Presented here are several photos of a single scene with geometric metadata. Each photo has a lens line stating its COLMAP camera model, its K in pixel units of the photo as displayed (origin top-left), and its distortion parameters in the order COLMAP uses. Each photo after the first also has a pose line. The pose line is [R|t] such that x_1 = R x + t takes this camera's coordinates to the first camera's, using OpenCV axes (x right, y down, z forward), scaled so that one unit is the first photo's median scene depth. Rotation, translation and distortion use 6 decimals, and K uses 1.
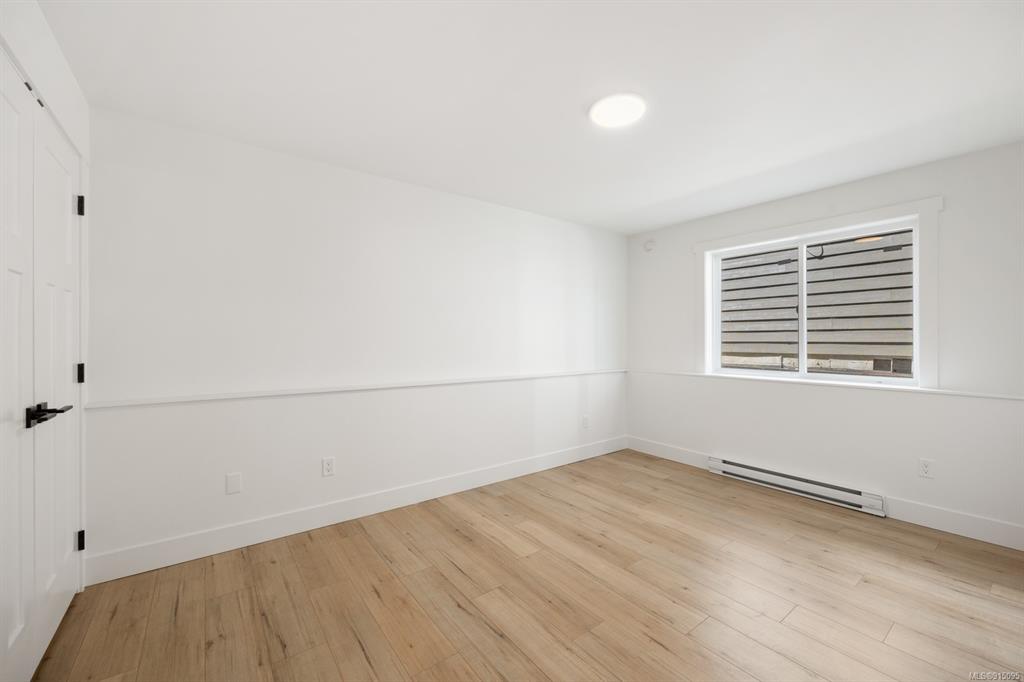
lens RADIAL K [[410.7, 0, 512.0], [0, 410.7, 341.0], [0, 0, 1]] dist [-0.002699, -0.000153]
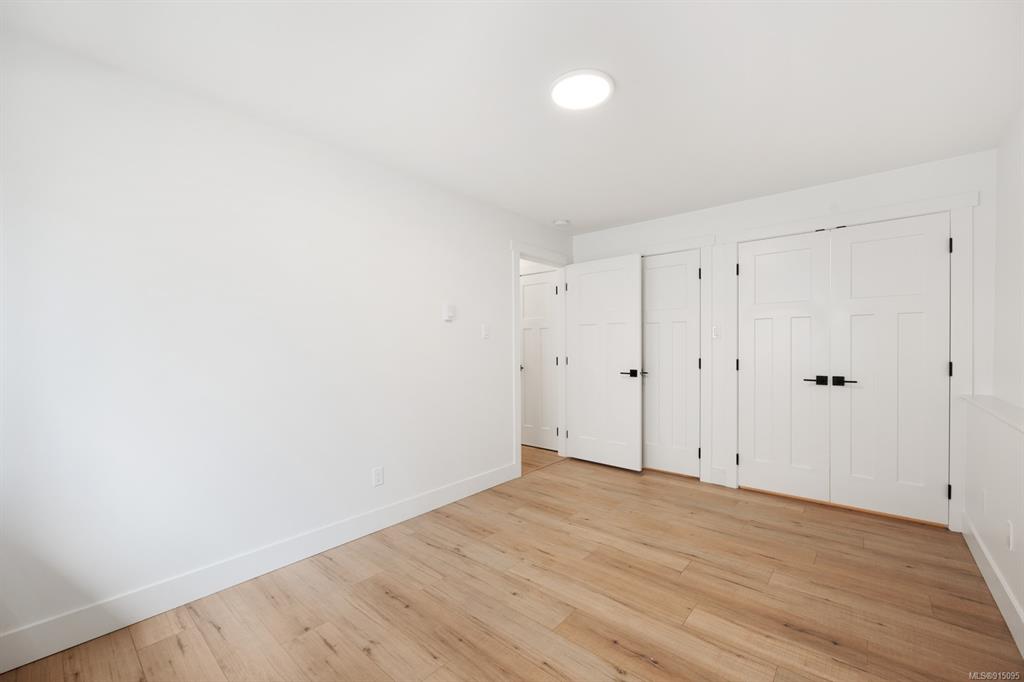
lens RADIAL K [[410.7, 0, 512.0], [0, 410.7, 341.0], [0, 0, 1]] dist [-0.002699, -0.000153]
pose [[-0.976694, 0.002719, -0.214622, 0.626837], [0.005189, 0.999927, -0.010946, -0.004006], [0.214576, -0.011805, -0.976636, 1.936585]]
